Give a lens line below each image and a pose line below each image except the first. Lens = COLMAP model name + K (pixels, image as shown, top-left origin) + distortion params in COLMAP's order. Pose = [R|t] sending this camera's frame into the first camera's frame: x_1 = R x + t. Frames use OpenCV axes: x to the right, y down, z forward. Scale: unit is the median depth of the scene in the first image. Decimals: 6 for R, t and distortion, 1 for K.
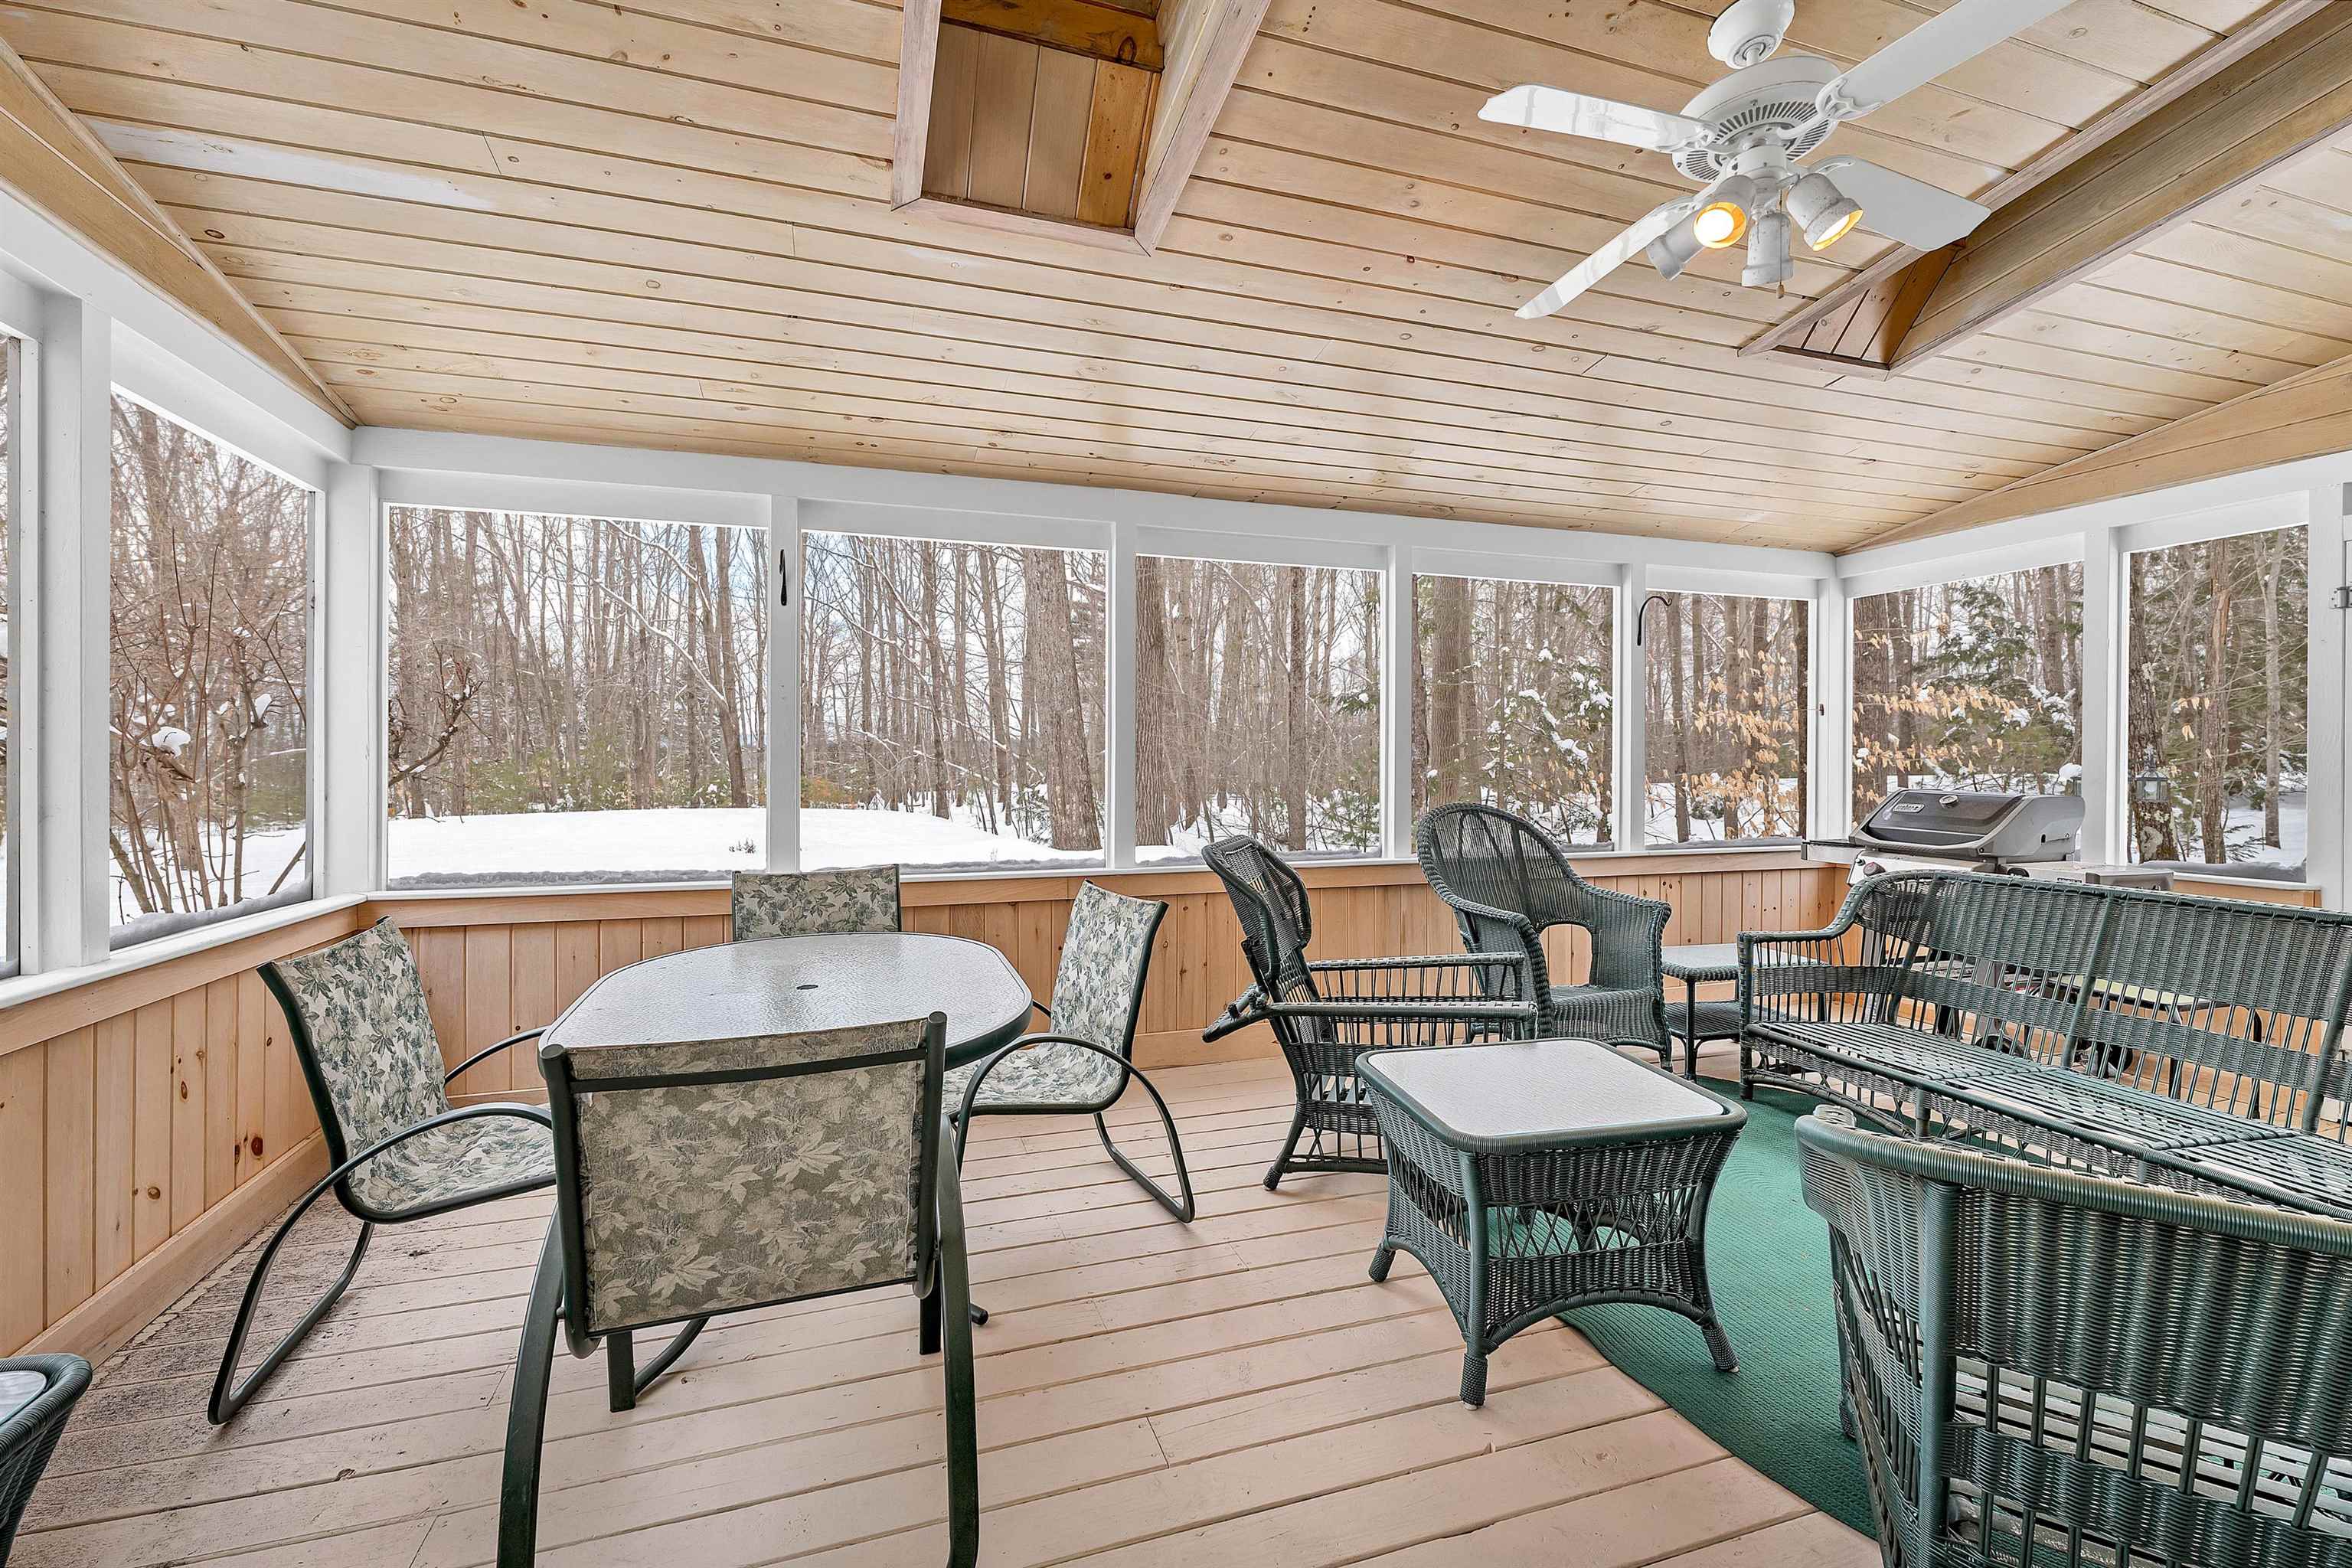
lens RADIAL K [[999.5, 0, 1167.1], [0, 999.5, 768.0], [0, 0, 1]] dist [0.000940, 0.000538]
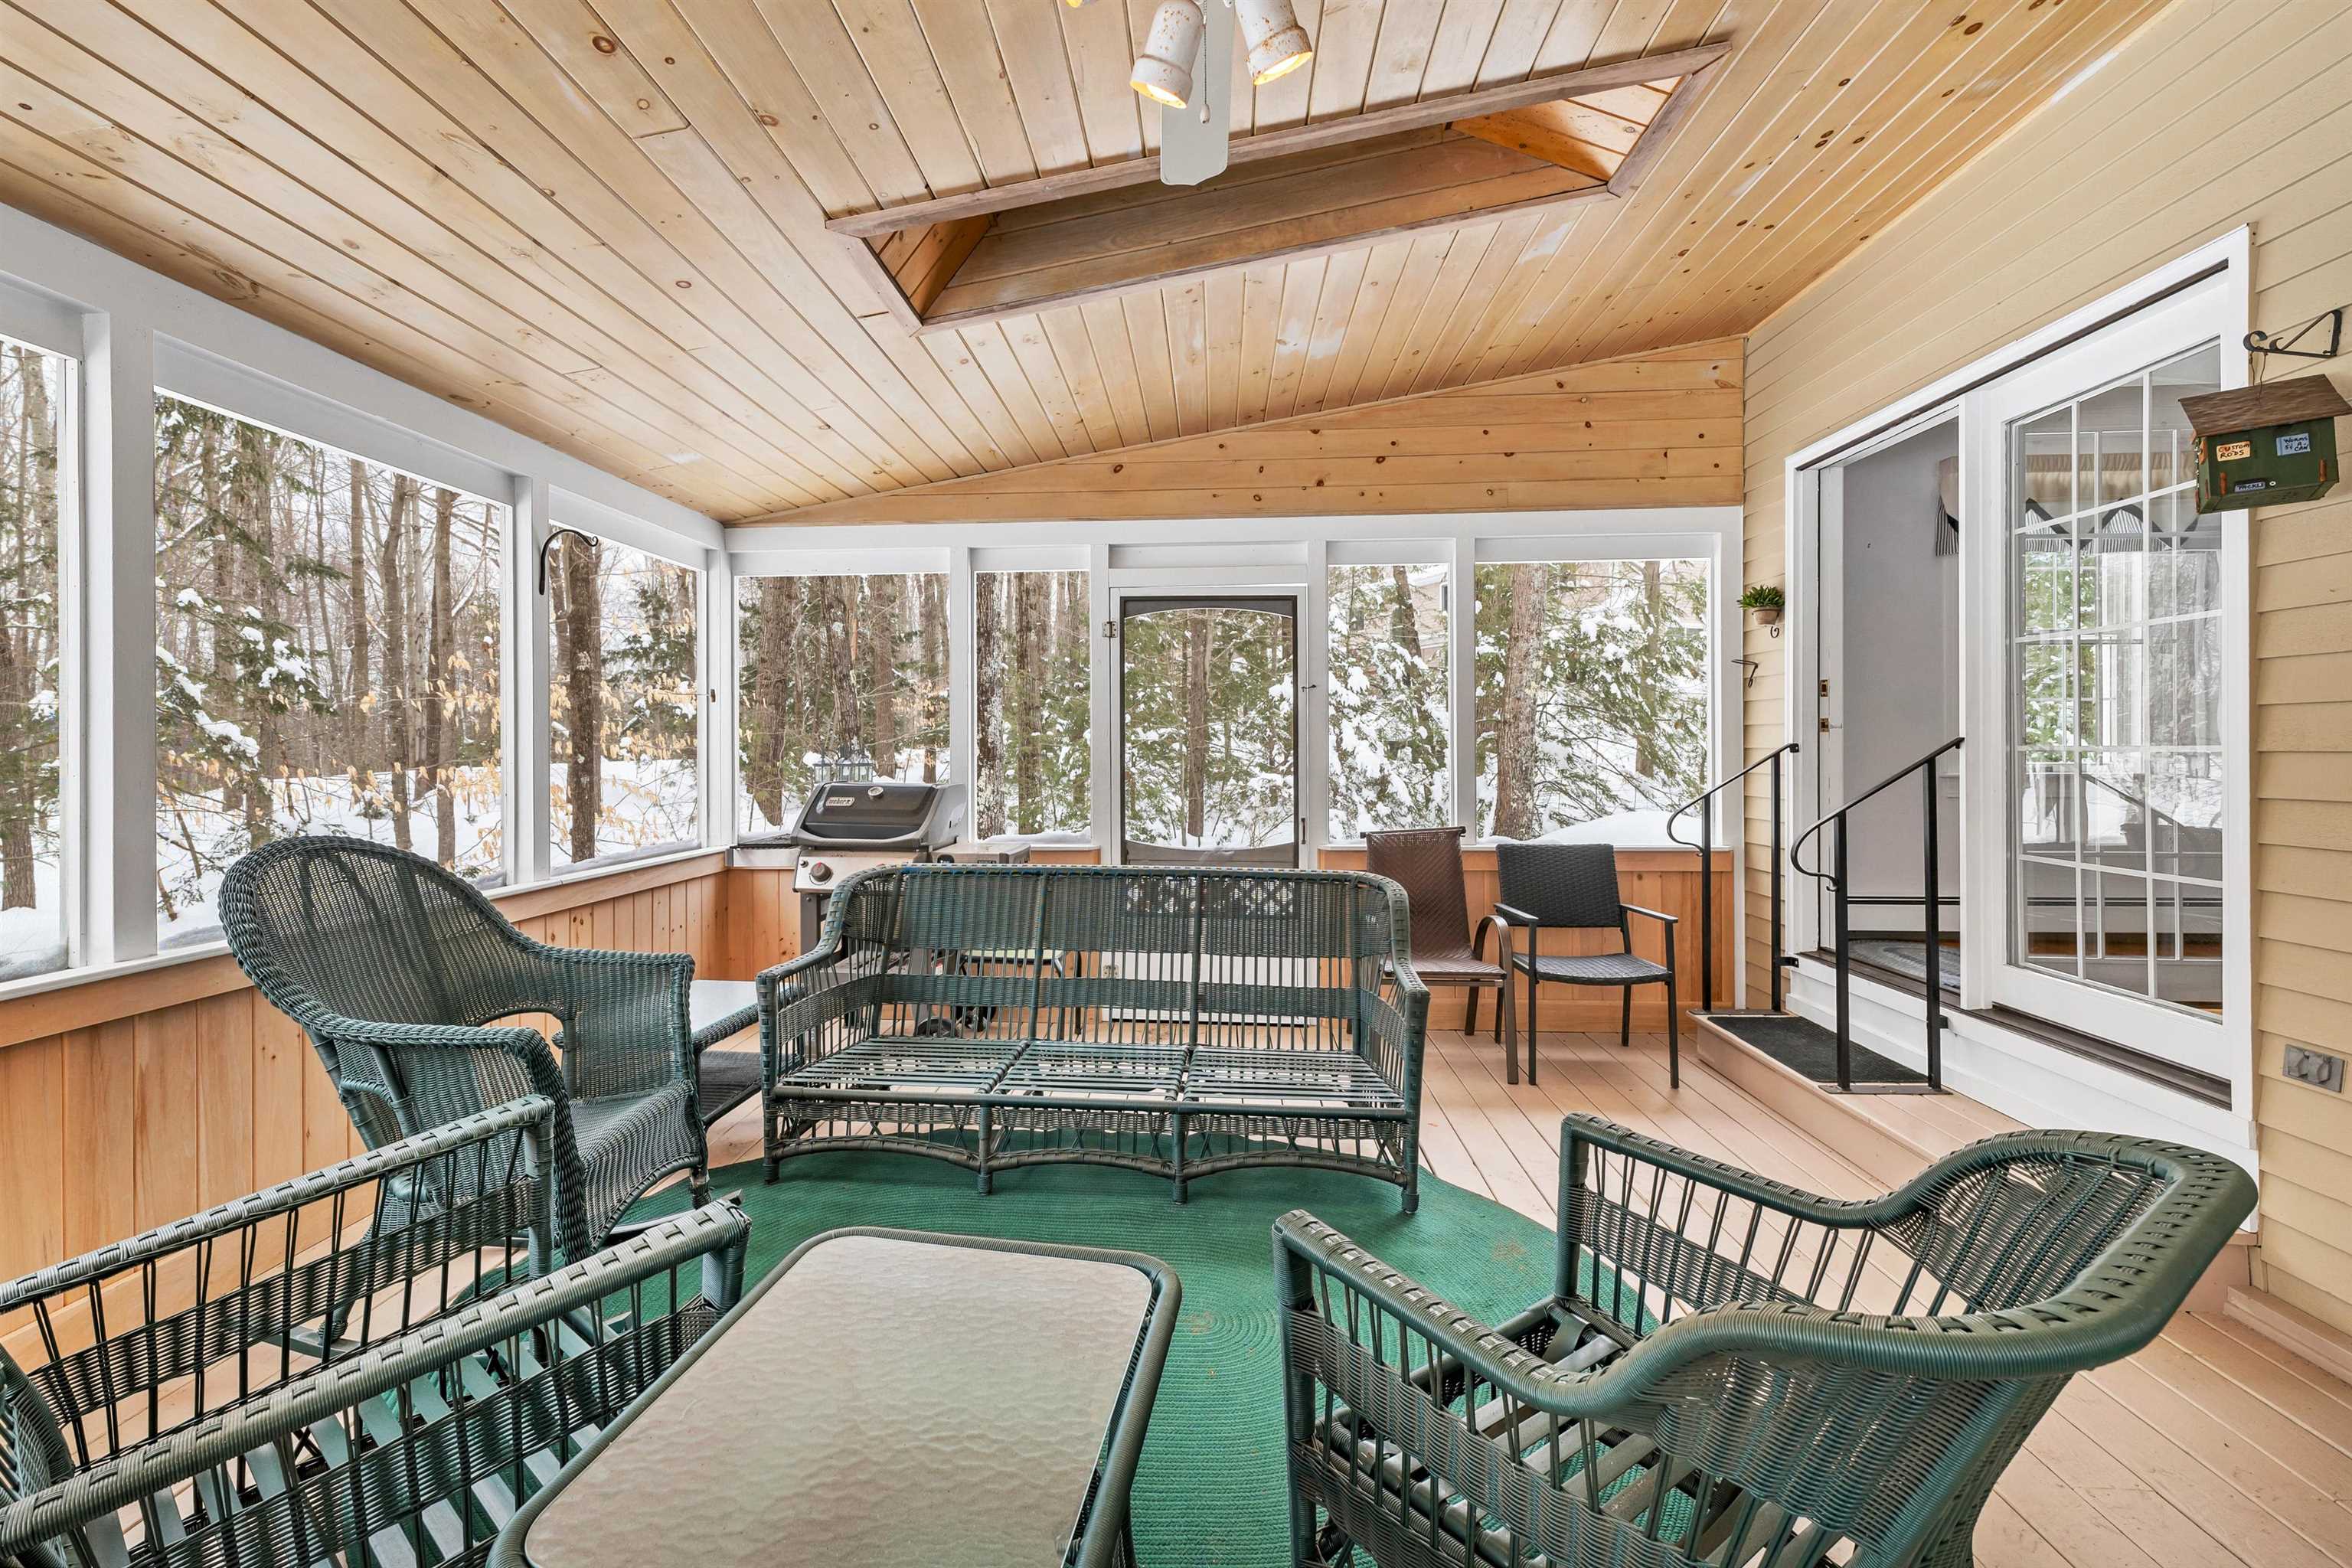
lens RADIAL K [[999.5, 0, 1169.6], [0, 999.5, 756.1], [0, 0, 1]] dist [0.000940, 0.000538]
pose [[0.367196, -0.010572, 0.930084, -0.034975], [0.010399, 0.999920, 0.007260, -0.008276], [-0.930086, 0.007007, 0.367276, 0.360144]]
